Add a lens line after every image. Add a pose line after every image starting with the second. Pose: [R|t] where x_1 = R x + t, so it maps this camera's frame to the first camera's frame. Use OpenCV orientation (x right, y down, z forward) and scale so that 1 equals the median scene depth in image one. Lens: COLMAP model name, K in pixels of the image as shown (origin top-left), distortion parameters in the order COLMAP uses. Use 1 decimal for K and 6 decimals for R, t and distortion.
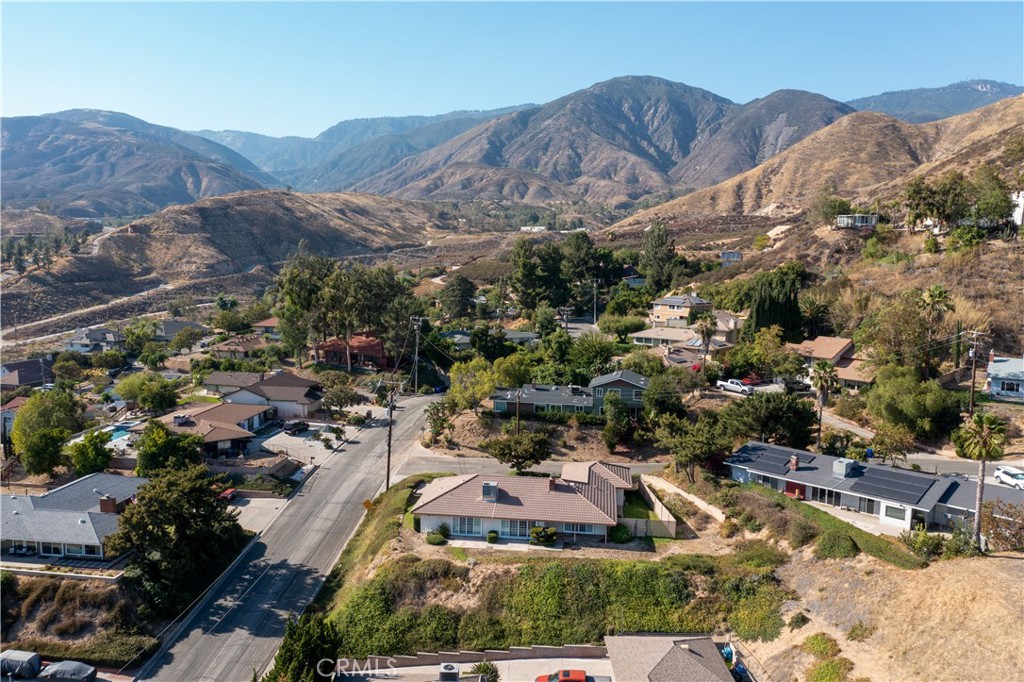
lens RADIAL K [[801.7, 0, 510.9], [0, 801.7, 337.3], [0, 0, 1]] dist [-0.016132, 0.004310]
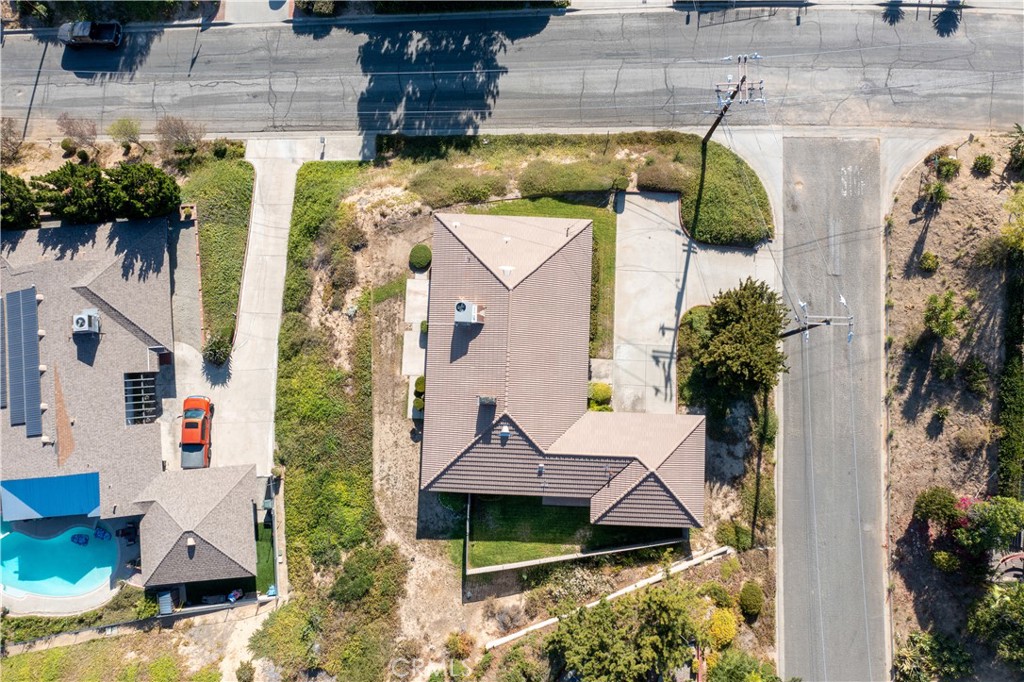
lens RADIAL K [[801.7, 0, 514.2], [0, 801.7, 345.6], [0, 0, 1]] dist [-0.016132, 0.004310]
pose [[0.075562, 0.990564, -0.114337, 0.011430], [-0.112034, 0.122372, 0.986141, -0.066957], [0.990827, -0.061706, 0.120224, 0.126688]]
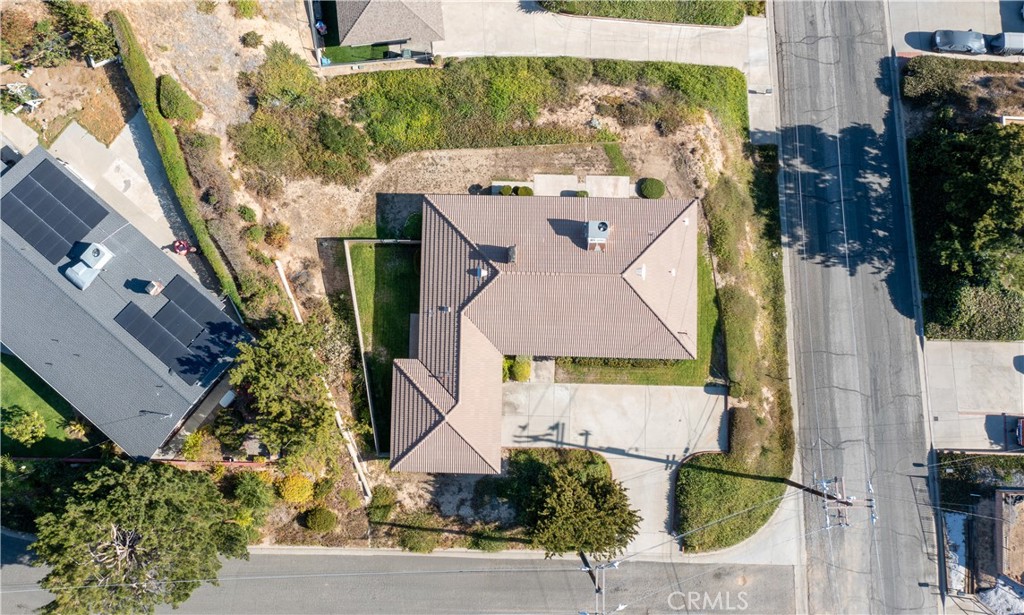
lens RADIAL K [[875.4, 0, 459.3], [0, 875.4, 258.2], [0, 0, 1]] dist [-0.019230, 0.003480]
pose [[-0.995882, 0.090099, -0.010033, 0.014113], [-0.012115, -0.022590, 0.999671, -0.077901], [0.089842, 0.995677, 0.023589, 0.131726]]
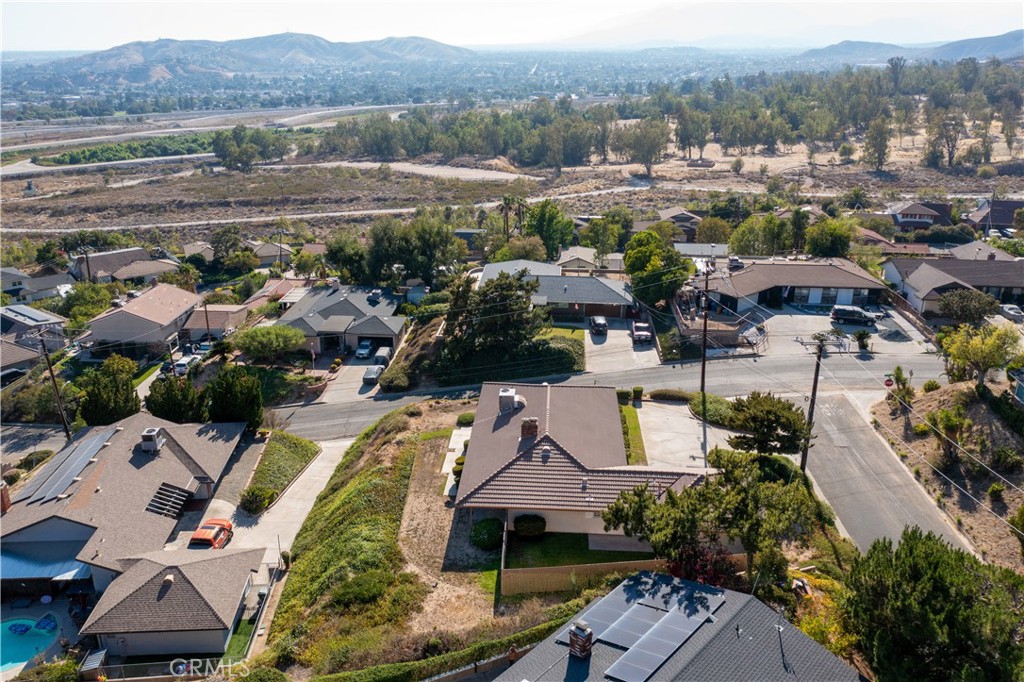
lens RADIAL K [[801.7, 0, 513.8], [0, 801.7, 340.4], [0, 0, 1]] dist [-0.016132, 0.004310]
pose [[0.058345, 0.328453, -0.942716, 0.092553], [-0.115691, 0.940187, 0.320412, -0.015637], [0.991570, 0.090369, 0.092854, 0.122777]]
